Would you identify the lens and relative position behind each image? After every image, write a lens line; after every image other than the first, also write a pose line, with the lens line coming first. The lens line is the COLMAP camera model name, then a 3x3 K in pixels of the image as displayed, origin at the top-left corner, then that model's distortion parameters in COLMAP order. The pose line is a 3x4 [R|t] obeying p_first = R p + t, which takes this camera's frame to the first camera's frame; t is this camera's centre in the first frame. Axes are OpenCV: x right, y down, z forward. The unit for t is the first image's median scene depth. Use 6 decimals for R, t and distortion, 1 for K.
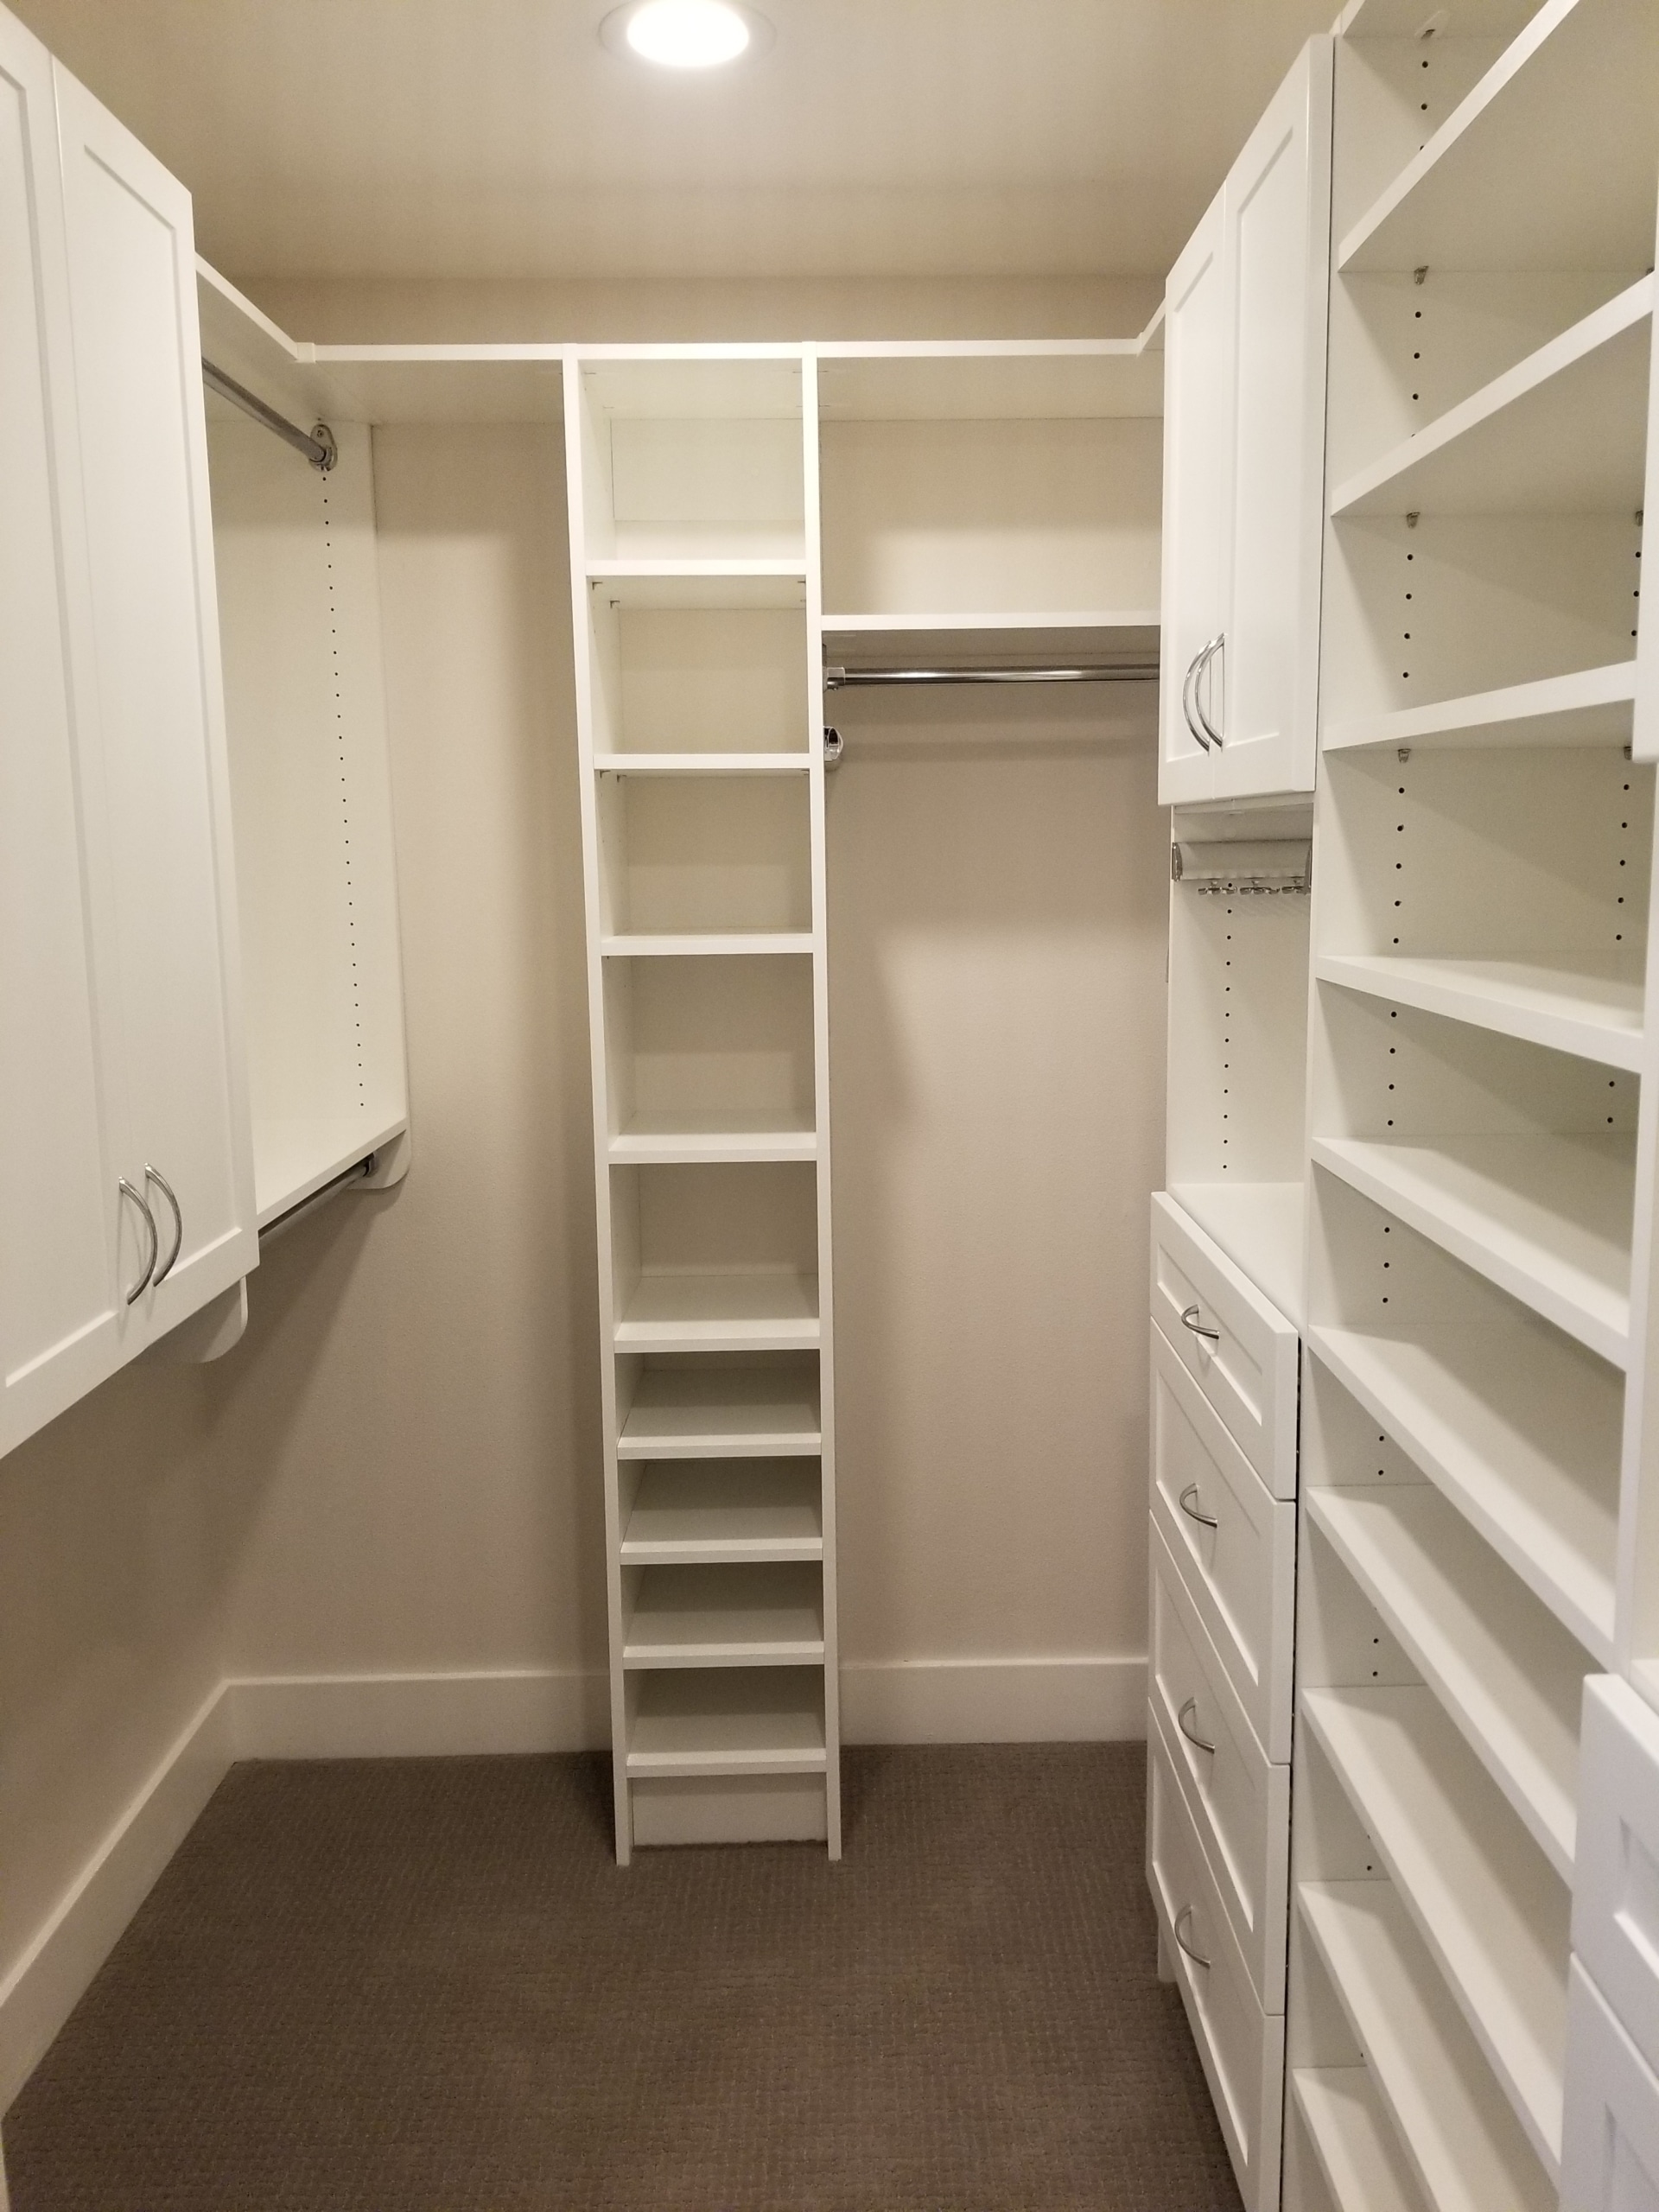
lens RADIAL K [[1778.6, 0, 863.1], [0, 1778.6, 1091.7], [0, 0, 1]] dist [0.092358, -0.169378]
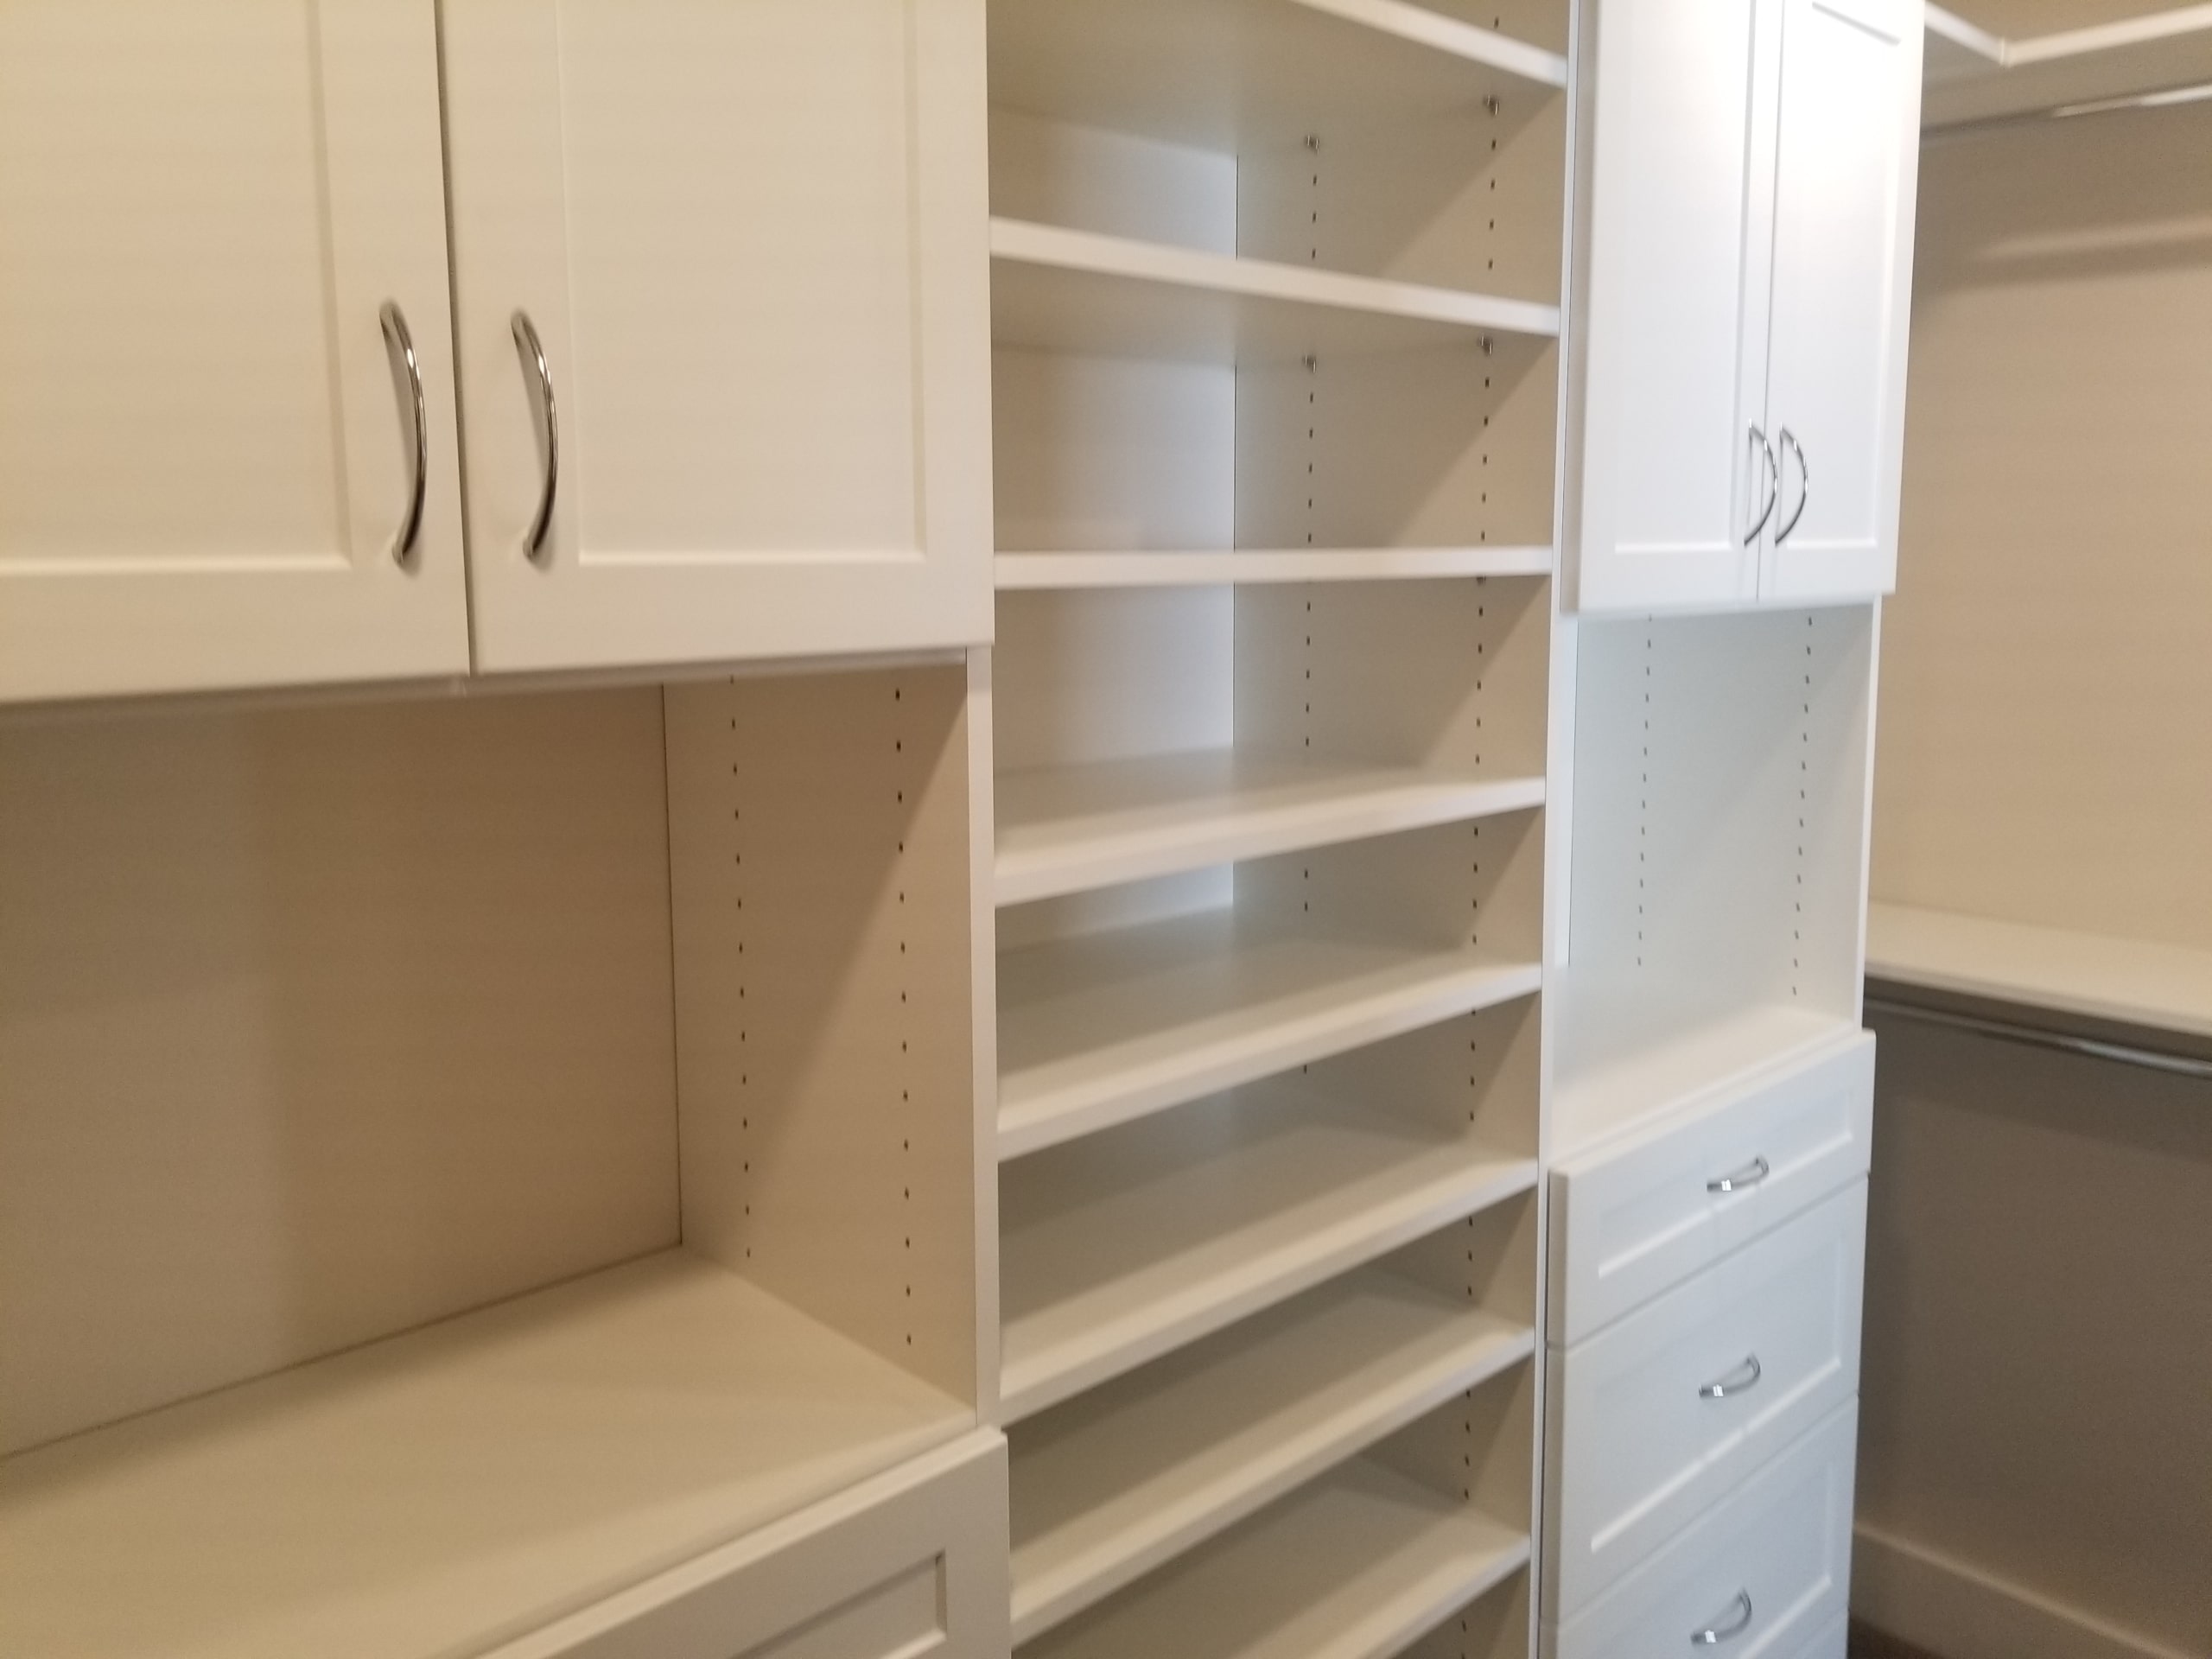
lens RADIAL K [[1756.9, 0, 1100.1], [0, 1756.9, 782.8], [0, 0, 1]] dist [0.096884, -0.158387]
pose [[-0.677853, -0.072417, 0.731622, -0.177002], [0.124641, 0.969412, 0.211434, -0.160529], [-0.724555, 0.234511, -0.648093, 0.894826]]
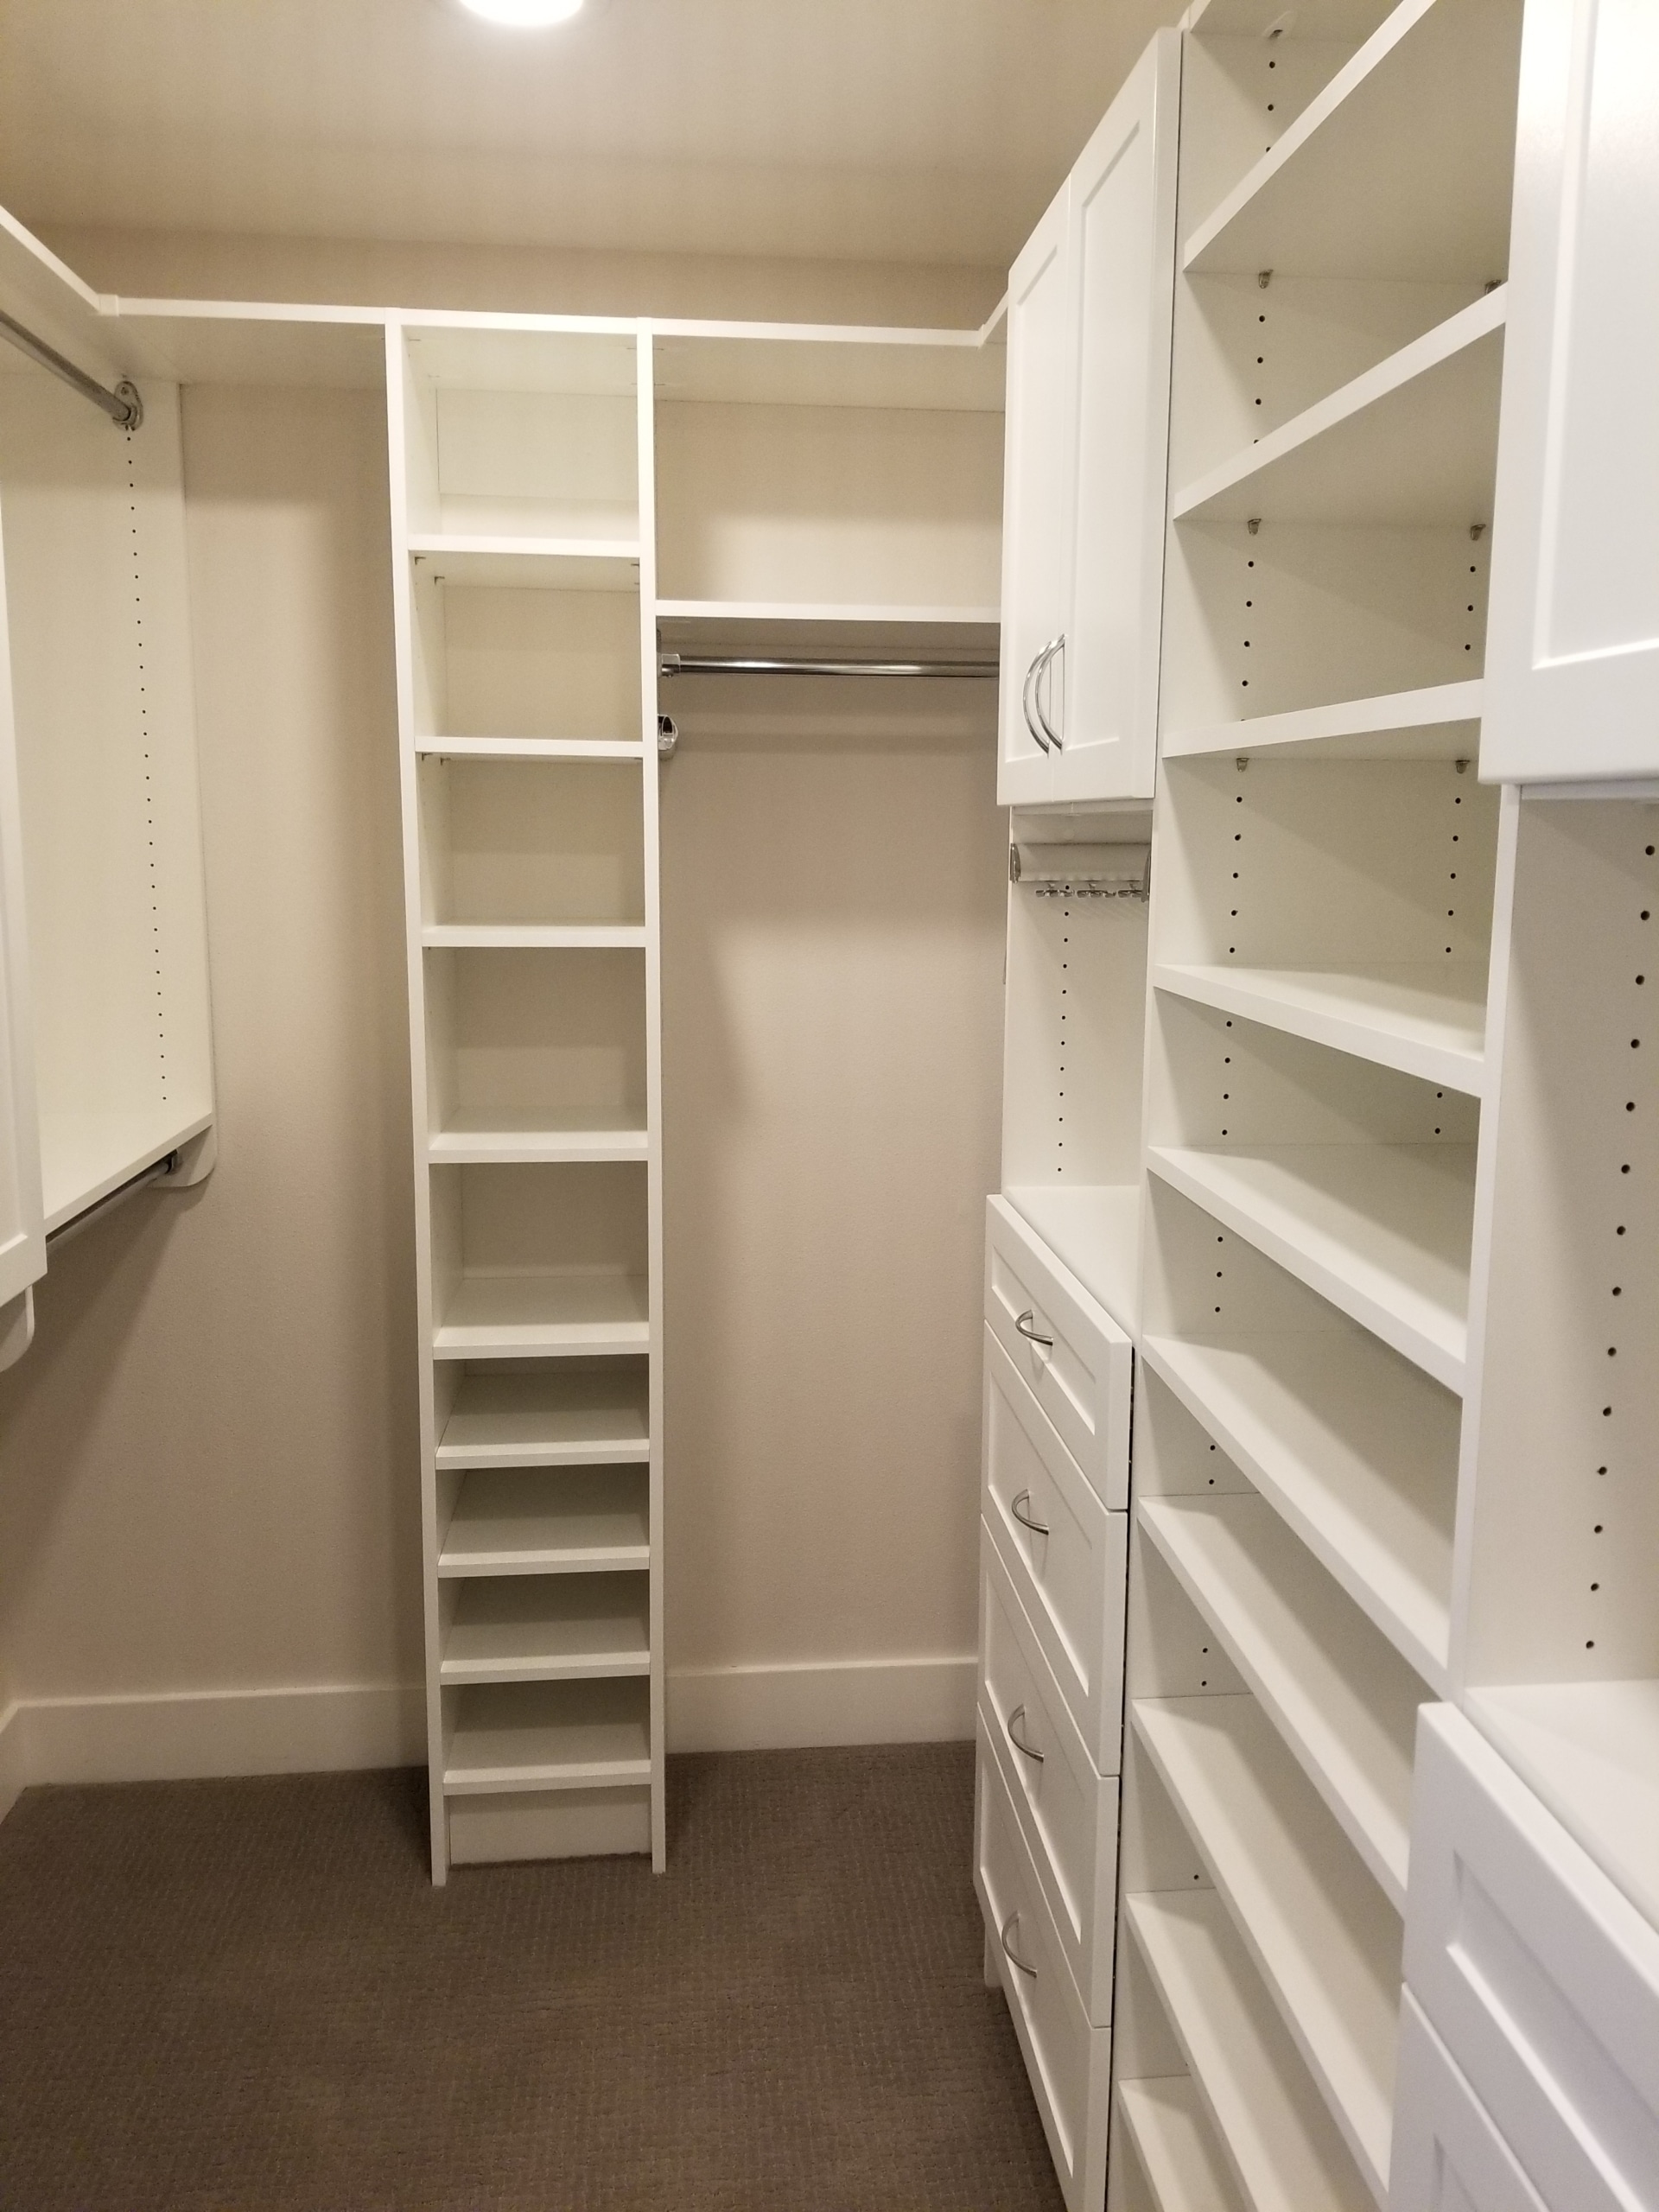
lens RADIAL K [[1778.6, 0, 863.1], [0, 1778.6, 1091.7], [0, 0, 1]] dist [0.092358, -0.169378]
pose [[0.995681, 0.008111, 0.092485, 0.001008], [-0.008740, 0.999941, 0.006396, -0.006313], [-0.092428, -0.007176, 0.995694, 0.018349]]
